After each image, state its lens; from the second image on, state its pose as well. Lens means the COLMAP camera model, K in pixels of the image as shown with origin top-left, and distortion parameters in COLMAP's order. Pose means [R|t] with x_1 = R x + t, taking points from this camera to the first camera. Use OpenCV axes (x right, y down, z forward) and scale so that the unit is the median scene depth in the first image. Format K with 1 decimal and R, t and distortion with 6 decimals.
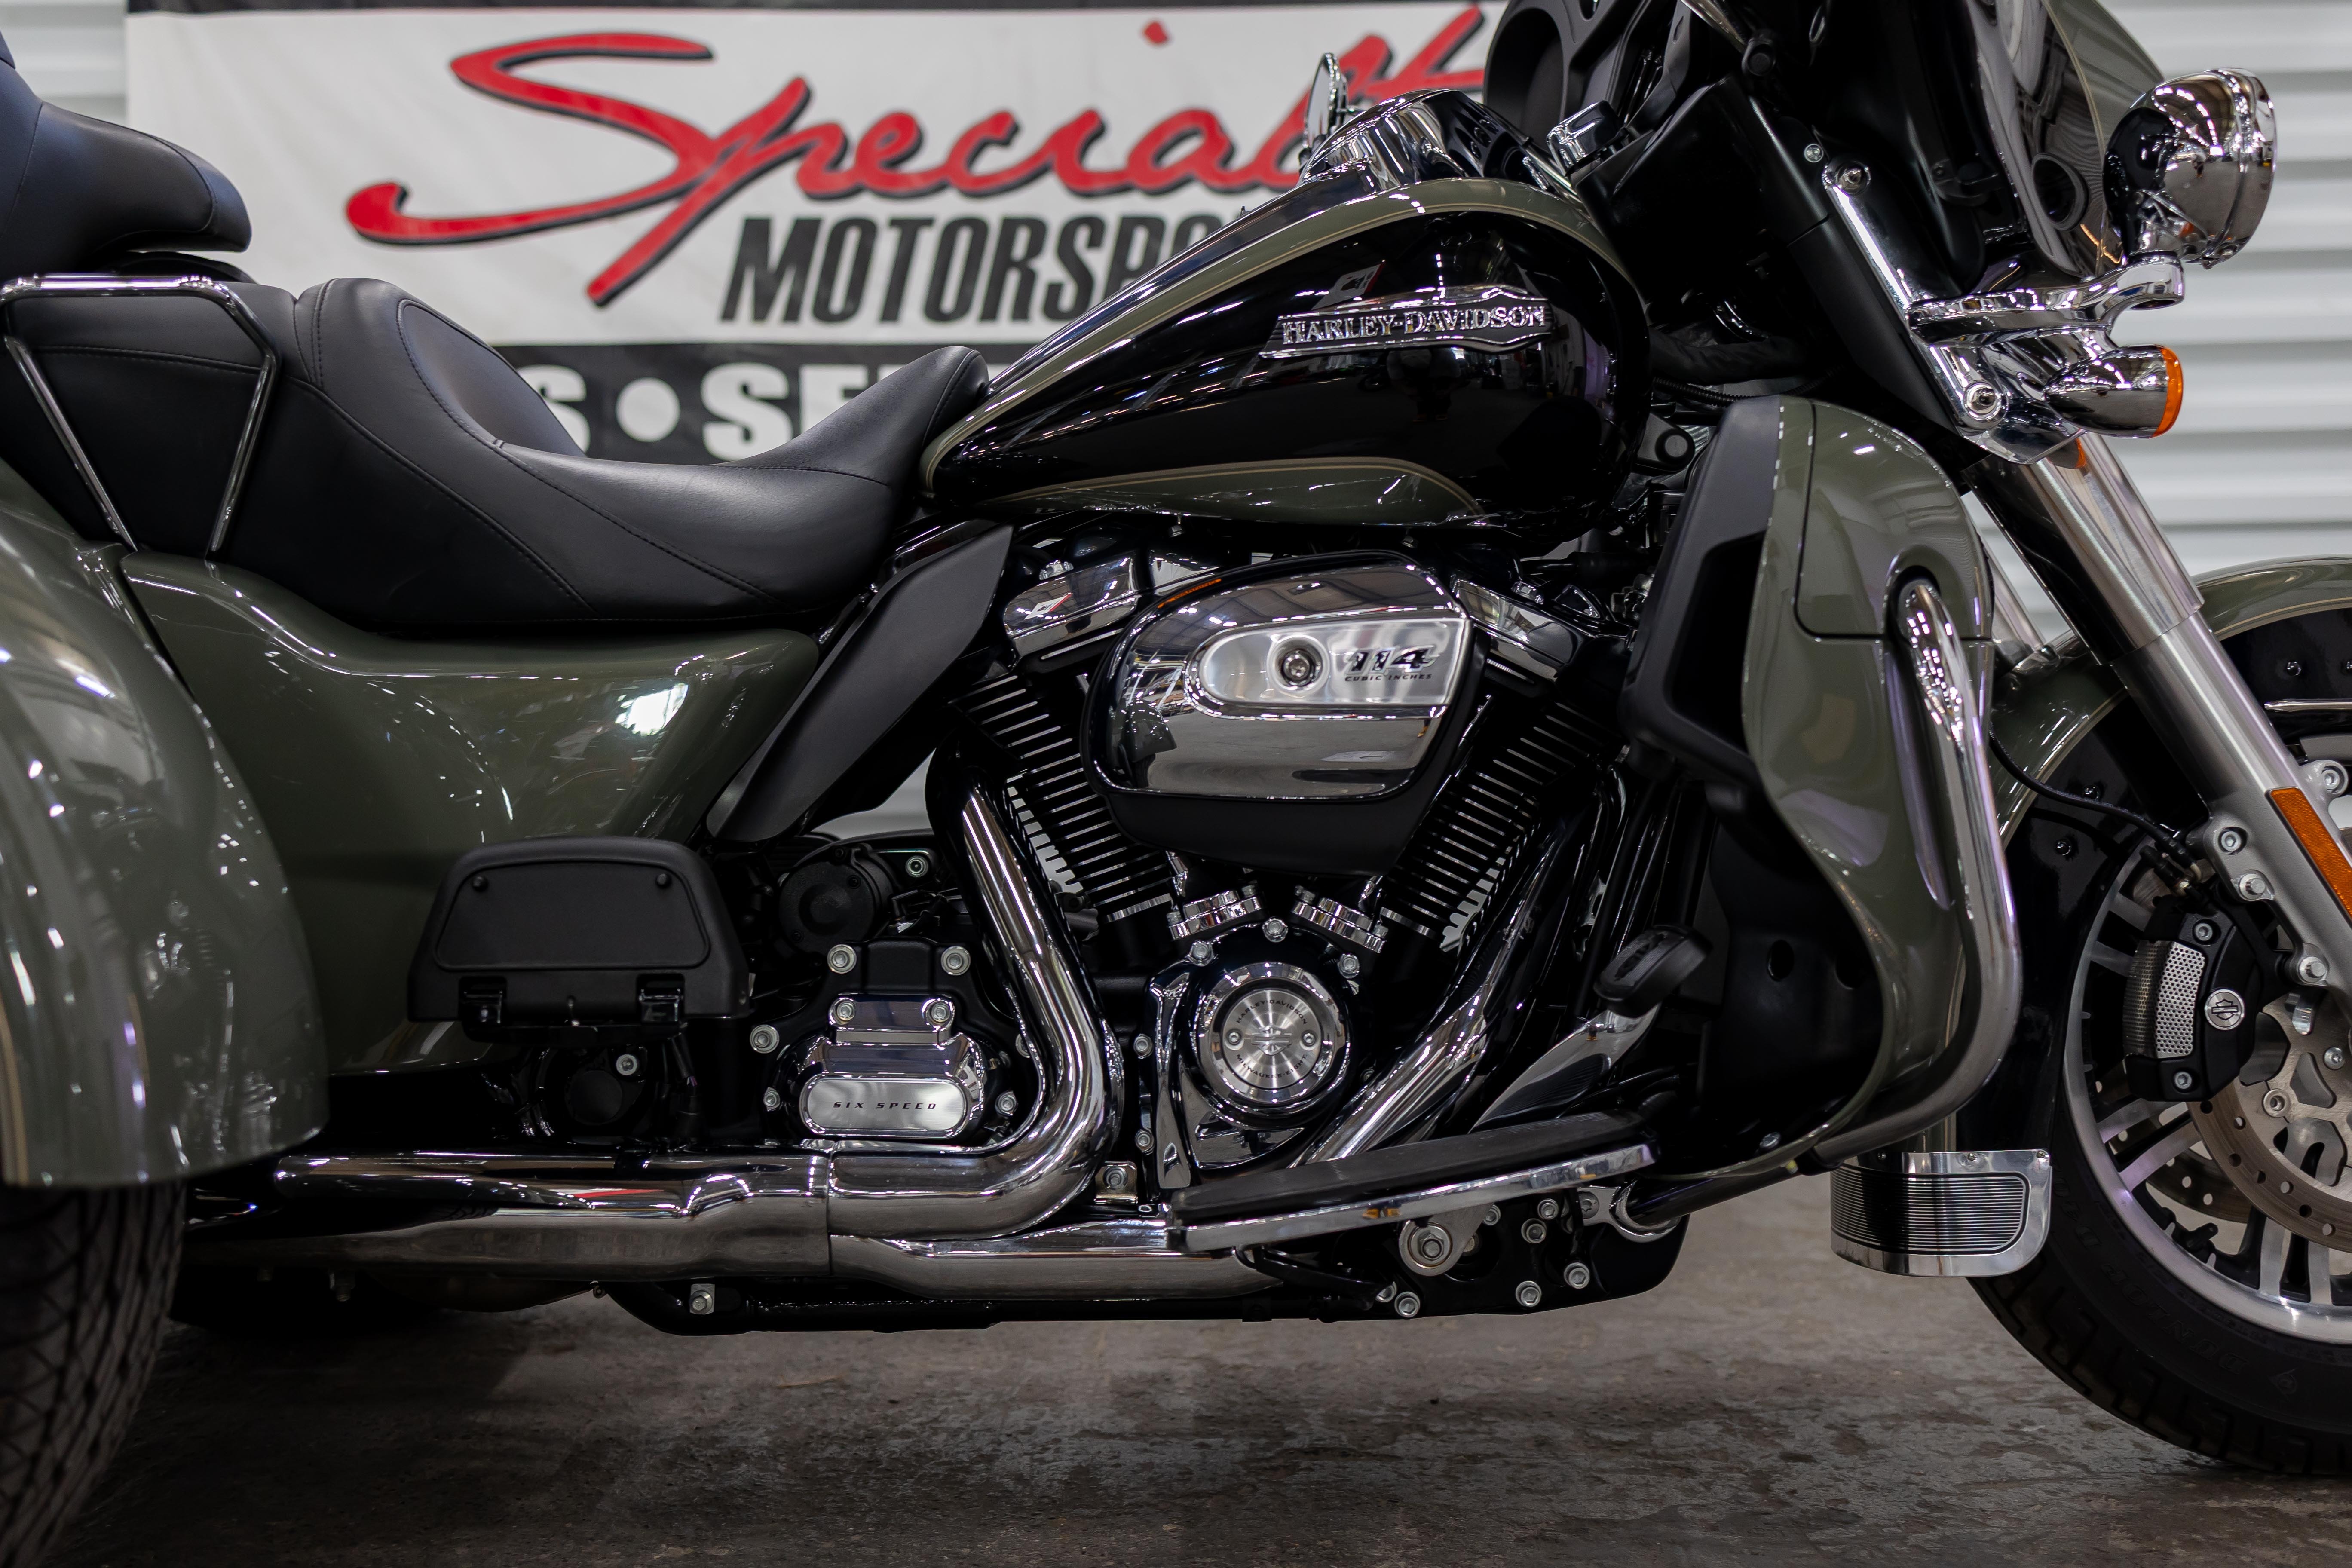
lens RADIAL K [[2446.3, 0, 1184.7], [0, 2446.3, 781.1], [0, 0, 1]] dist [0.016951, 0.000000]
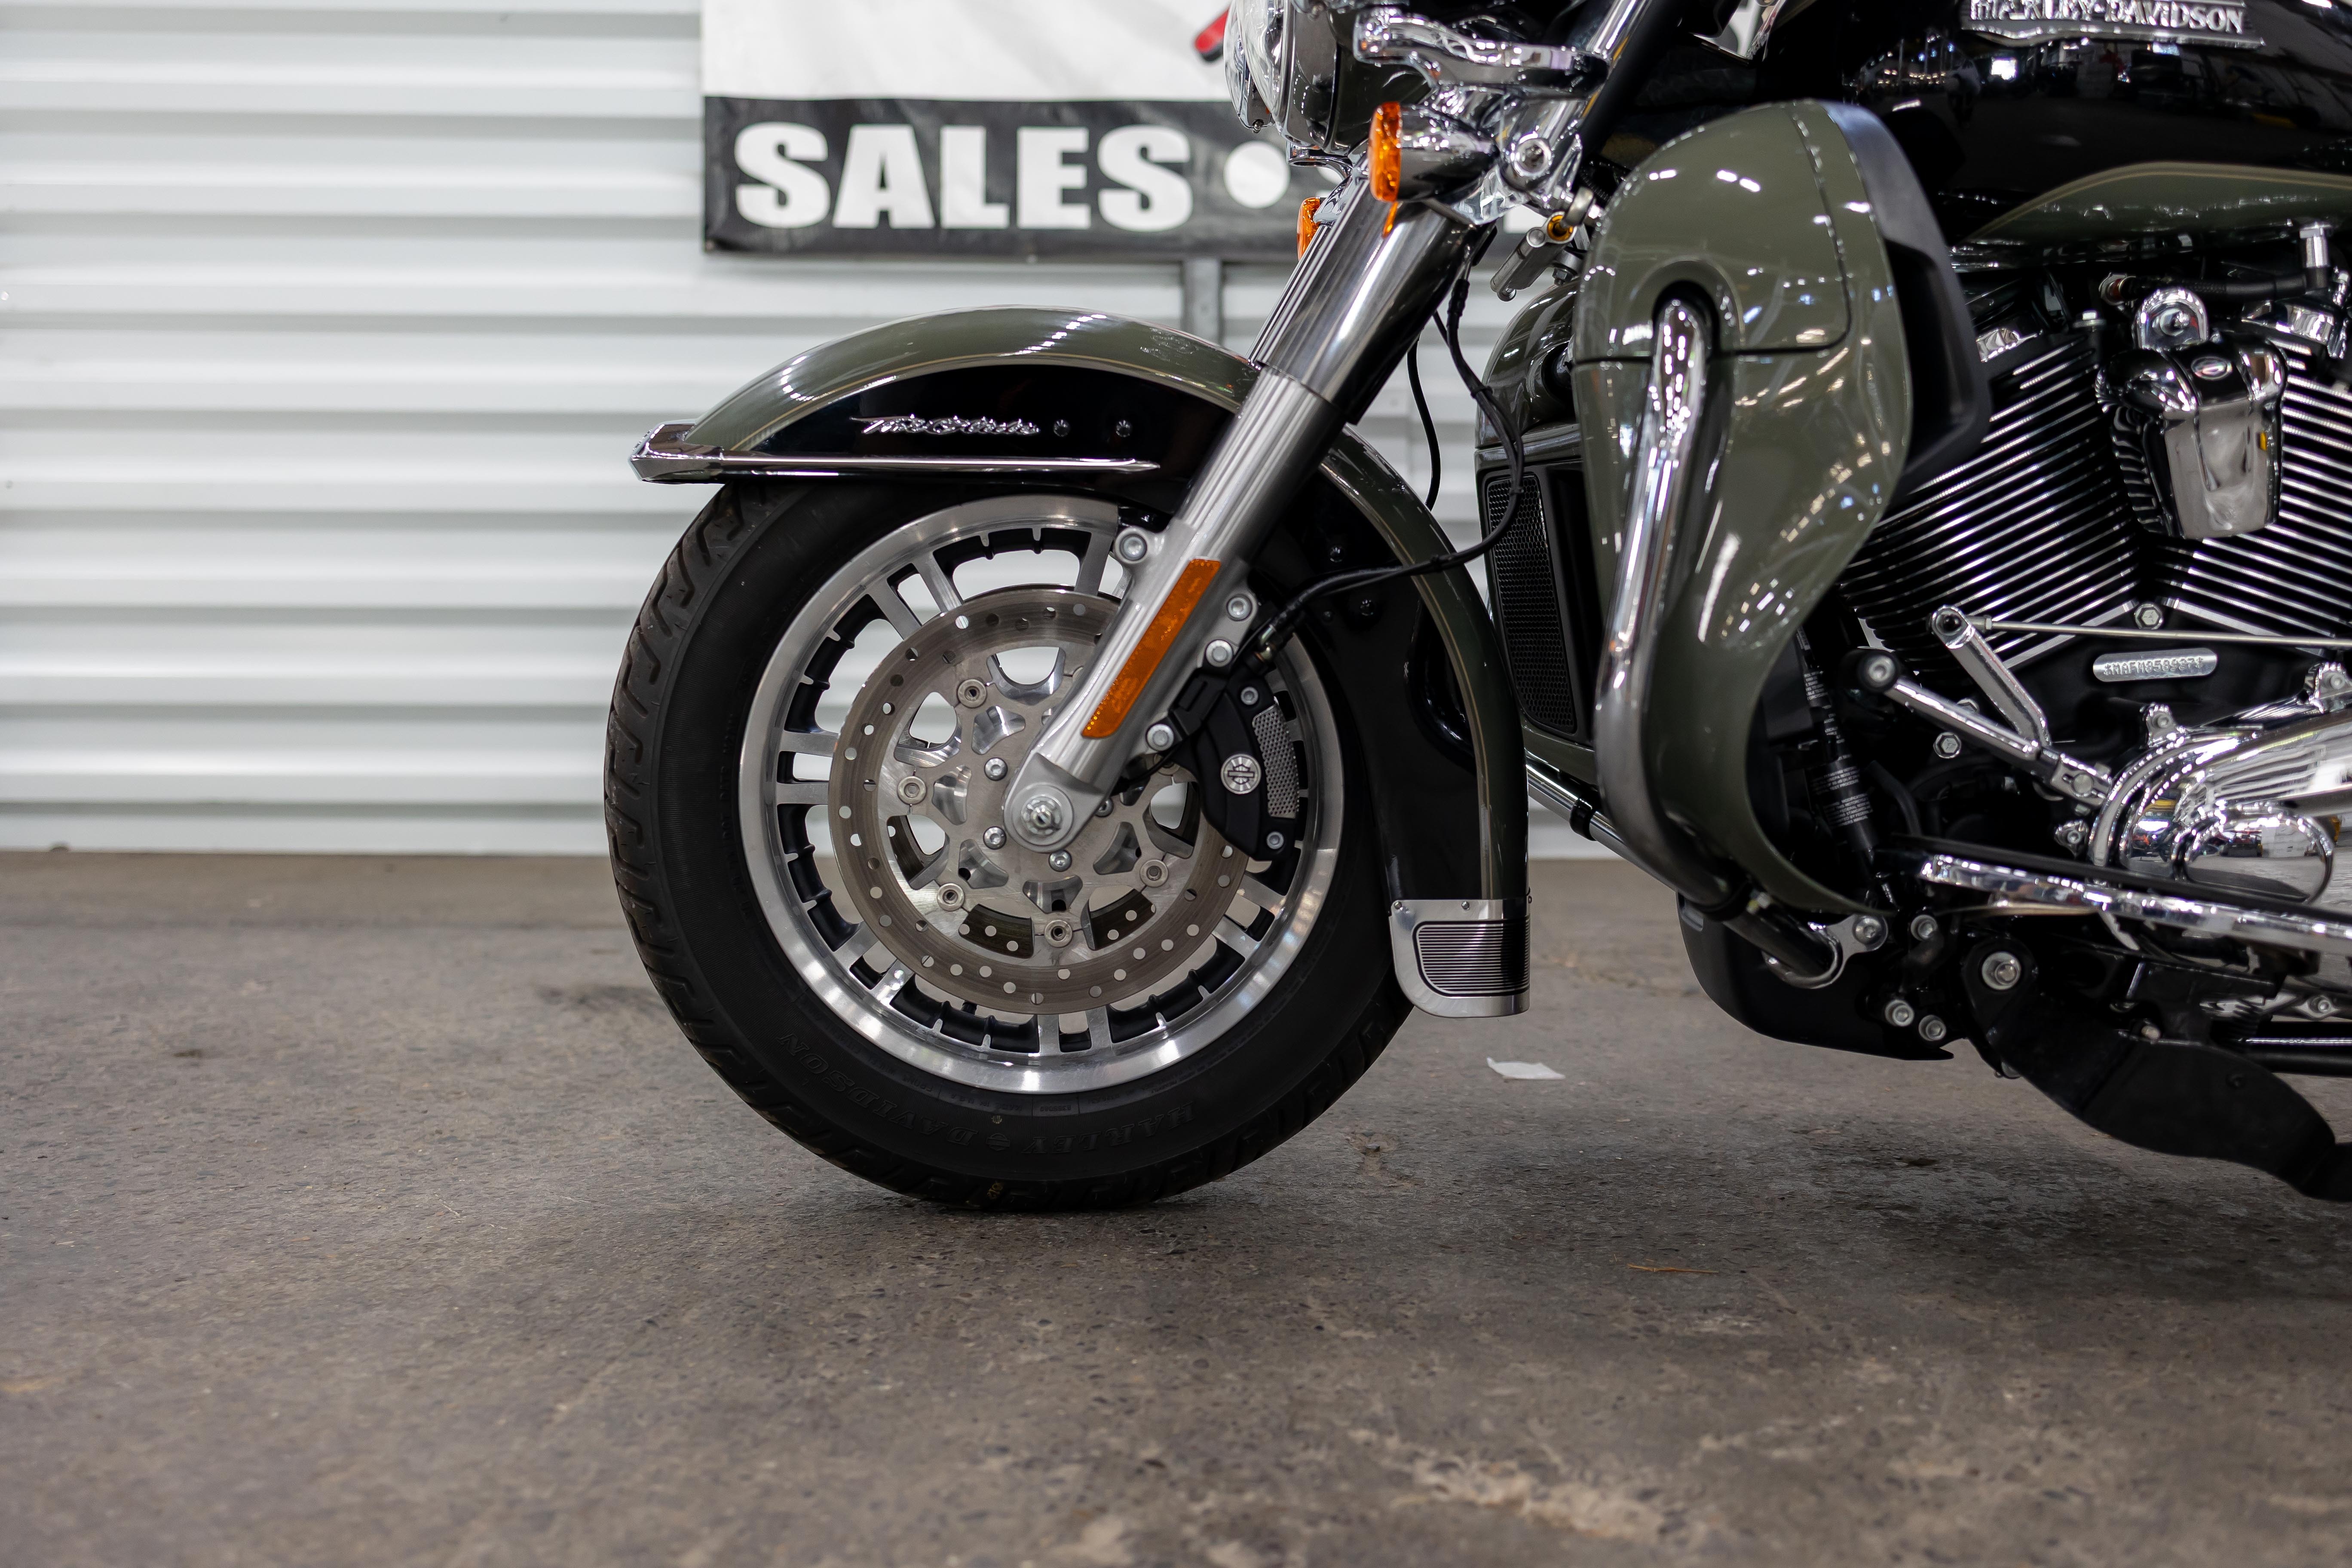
lens RADIAL K [[2446.3, 0, 1170.5], [0, 2446.3, 786.1], [0, 0, 1]] dist [0.016951, 0.000000]
pose [[0.999728, 0.023328, -0.000185, -0.247108], [-0.023269, 0.997689, 0.063843, 0.021243], [0.001674, -0.063822, 0.997960, 0.058253]]
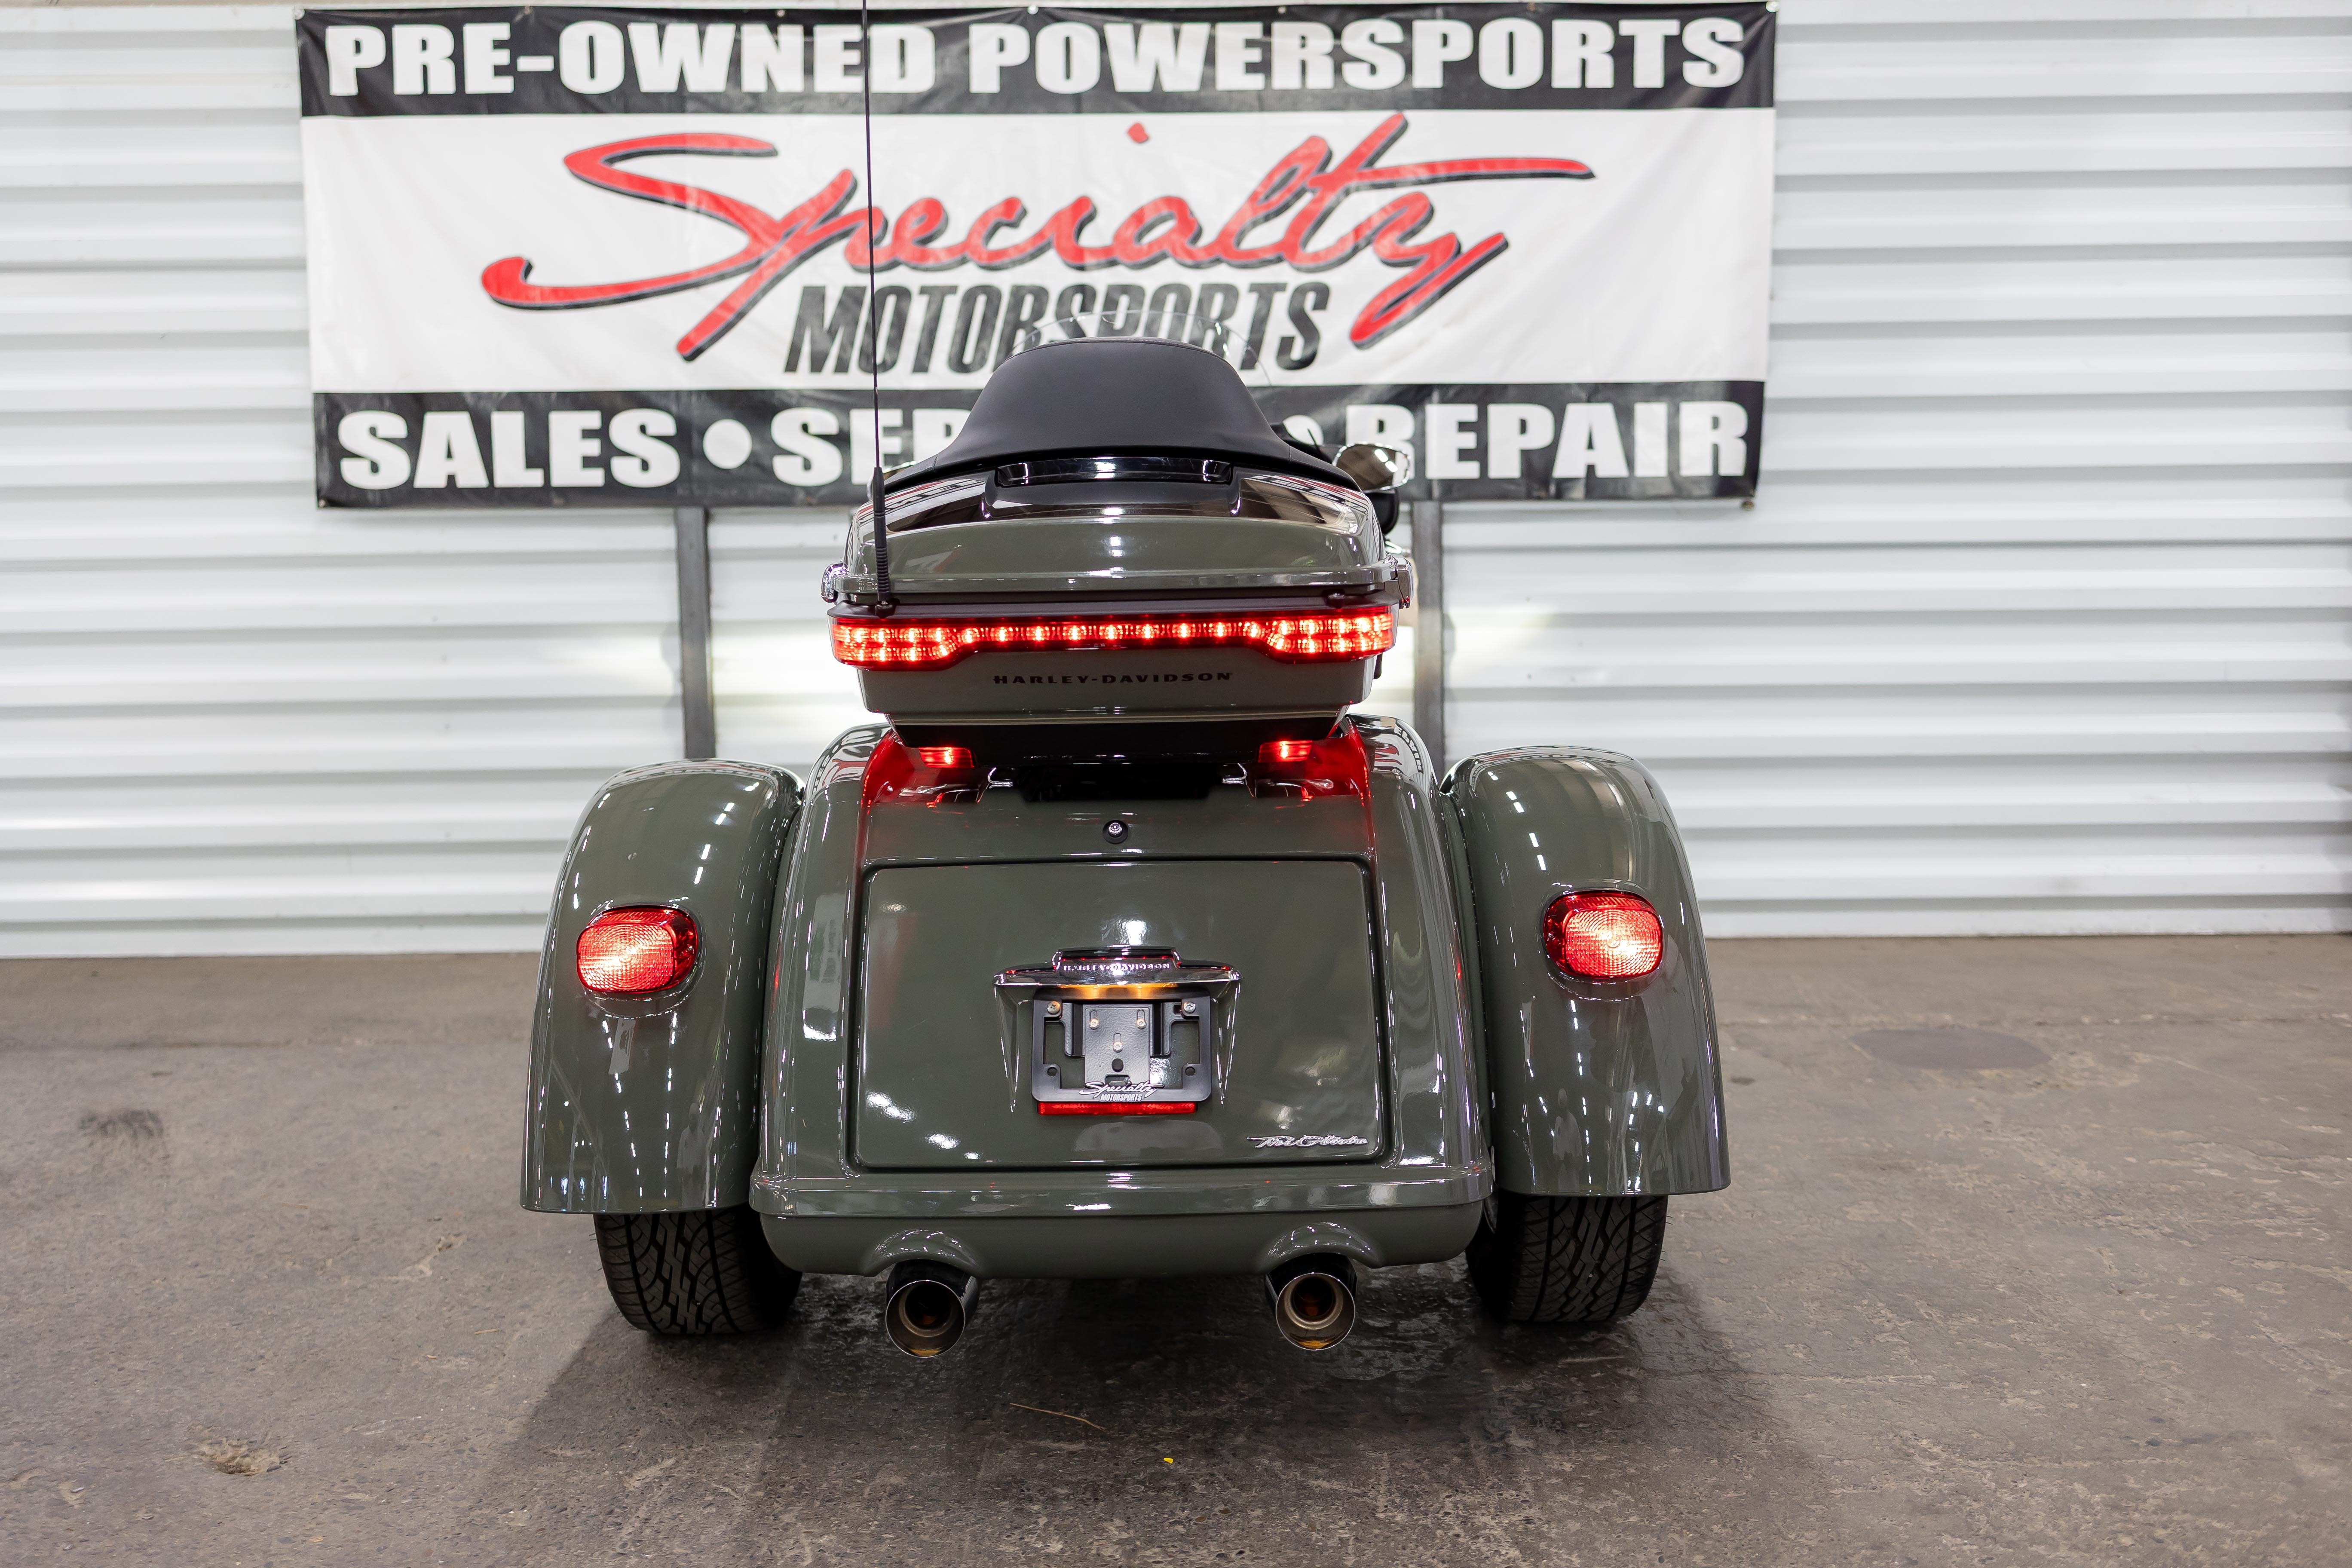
lens RADIAL K [[2446.3, 0, 1172.9], [0, 2446.3, 791.0], [0, 0, 1]] dist [0.016951, 0.000000]
pose [[0.999950, 0.007026, -0.007180, 0.017329], [-0.006230, 0.994404, 0.105461, -0.109228], [0.007881, -0.105411, 0.994398, -0.254953]]
